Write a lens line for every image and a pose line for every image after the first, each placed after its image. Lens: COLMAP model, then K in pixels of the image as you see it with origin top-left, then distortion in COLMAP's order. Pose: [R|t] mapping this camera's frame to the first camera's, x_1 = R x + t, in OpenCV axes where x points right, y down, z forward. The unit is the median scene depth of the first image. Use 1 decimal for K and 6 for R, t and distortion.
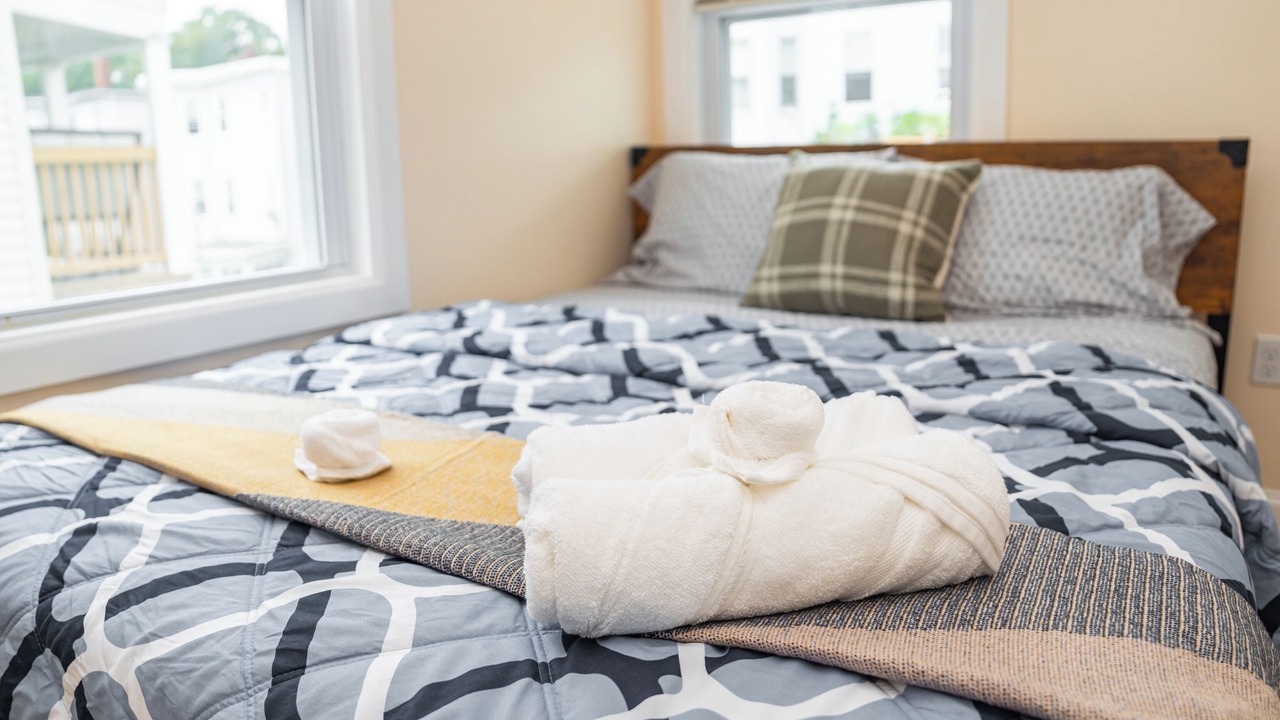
lens RADIAL K [[922.4, 0, 638.4], [0, 922.4, 363.7], [0, 0, 1]] dist [-0.163324, 0.104318]
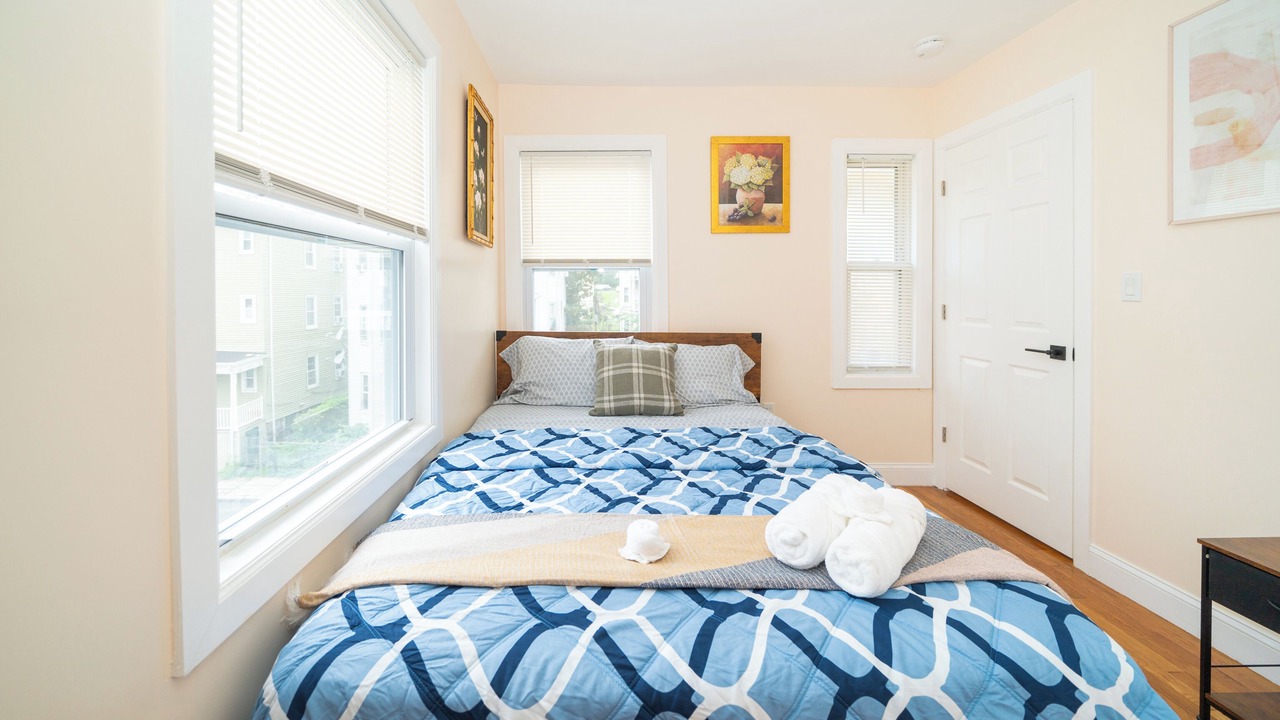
lens RADIAL K [[469.6, 0, 608.5], [0, 469.6, 296.4], [0, 0, 1]] dist [-0.000608, -0.000135]
pose [[0.827412, 0.028286, 0.560883, -0.687310], [0.090663, 0.978902, -0.183113, -0.180948], [-0.554229, 0.202361, 0.807391, 0.046140]]
